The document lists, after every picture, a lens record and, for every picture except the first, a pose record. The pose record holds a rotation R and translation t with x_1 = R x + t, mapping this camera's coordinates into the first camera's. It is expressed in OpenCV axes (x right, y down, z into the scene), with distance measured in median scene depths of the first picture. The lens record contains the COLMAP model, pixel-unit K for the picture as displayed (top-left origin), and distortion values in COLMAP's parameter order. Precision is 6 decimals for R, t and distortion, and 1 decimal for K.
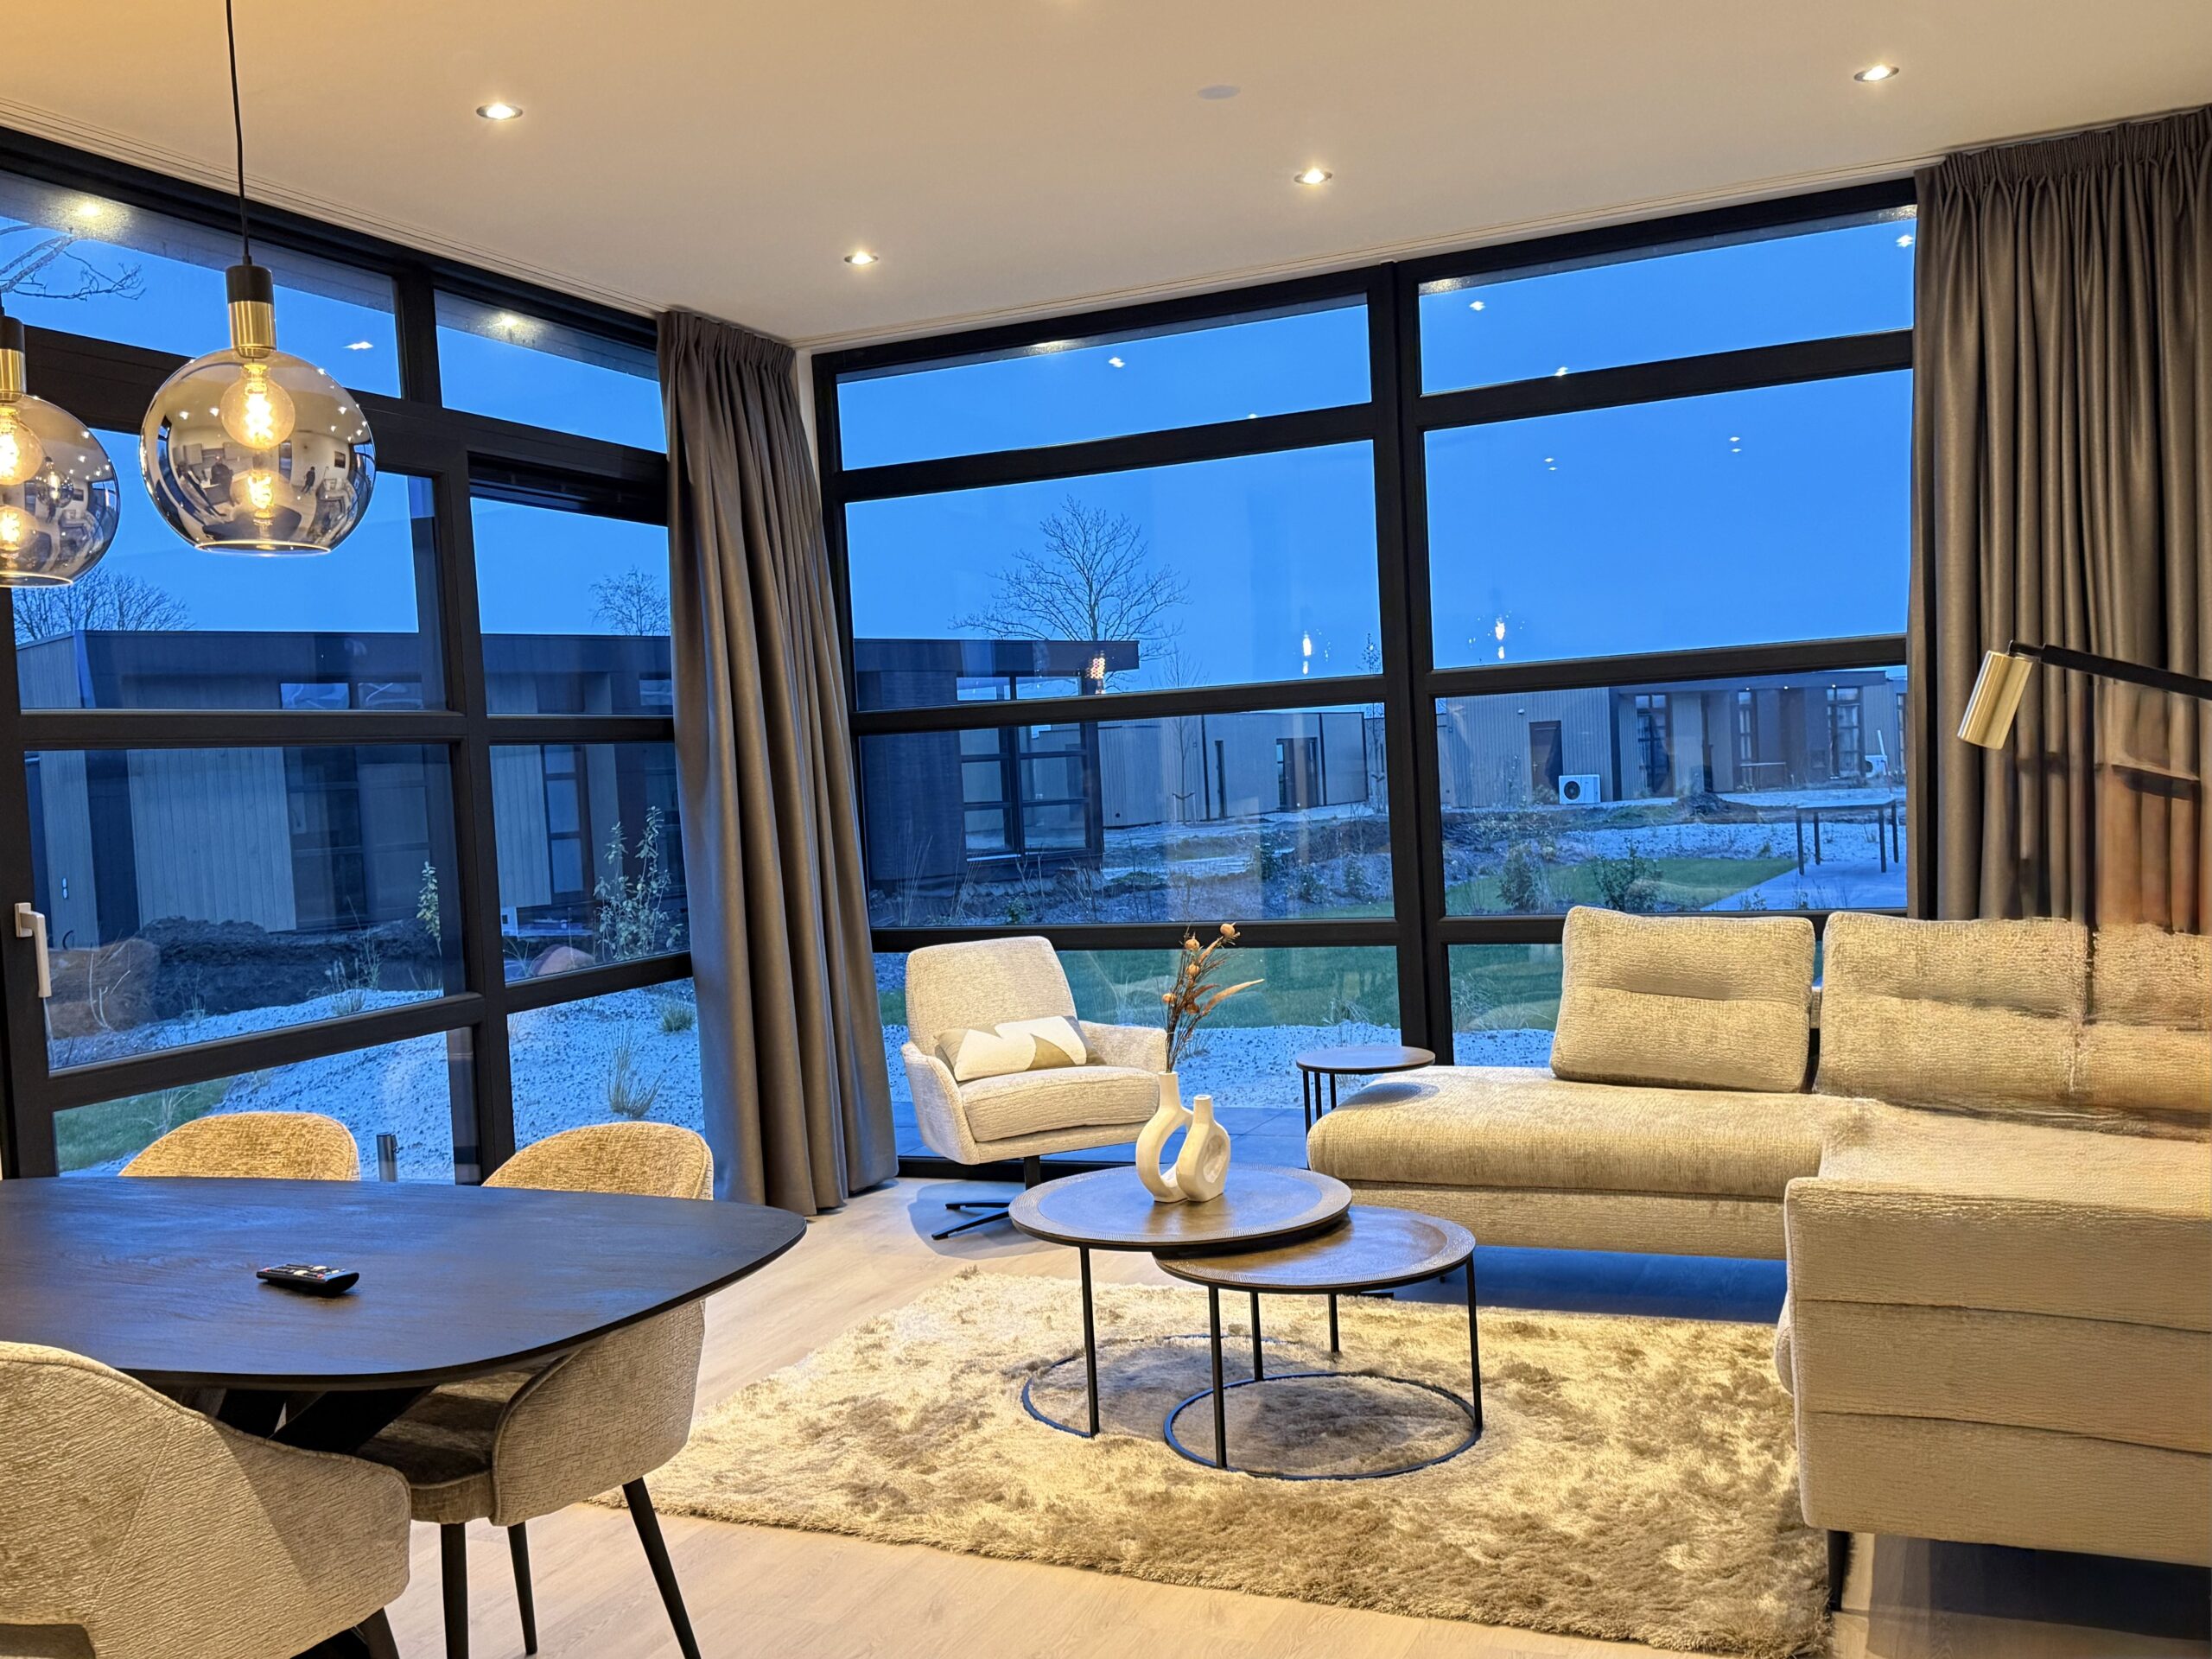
lens RADIAL K [[2013.5, 0, 1106.0], [0, 2013.5, 829.5], [0, 0, 1]] dist [0.019934, 0.003377]
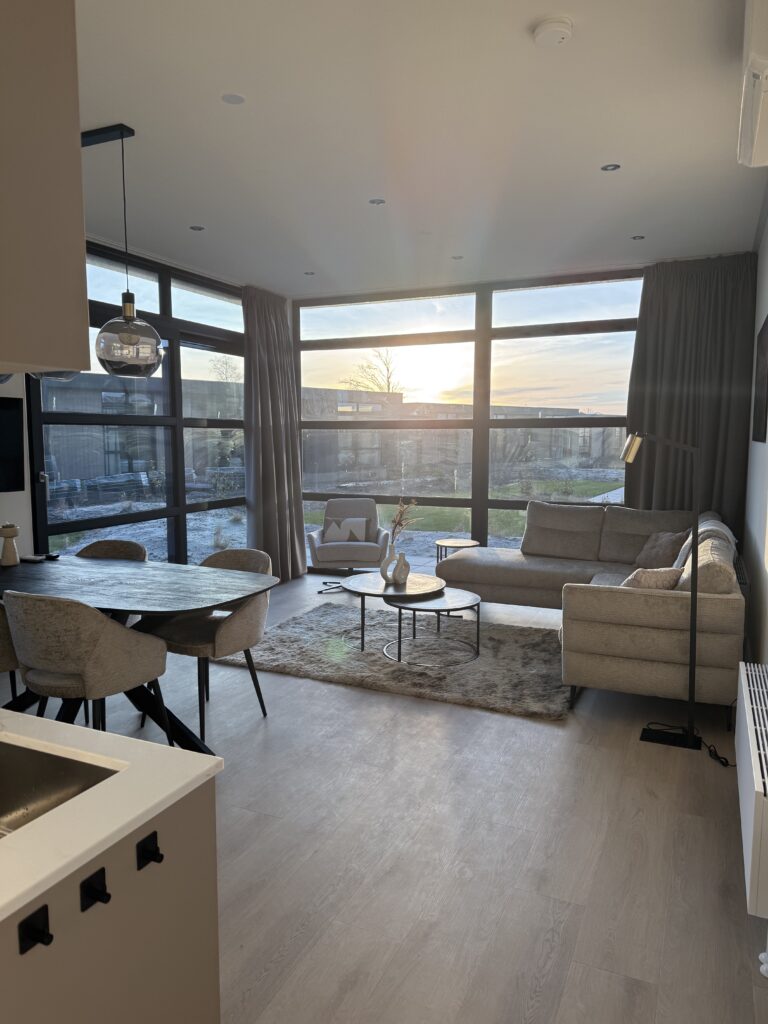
lens RADIAL K [[716.7, 0, 384.0], [0, 716.7, 512.0], [0, 0, 1]] dist [0.000283, 0.000006]
pose [[0.998427, 0.055992, -0.003046, 0.013464], [-0.055600, 0.995565, 0.075893, -0.011978], [0.007282, -0.075604, 0.997111, -0.100349]]
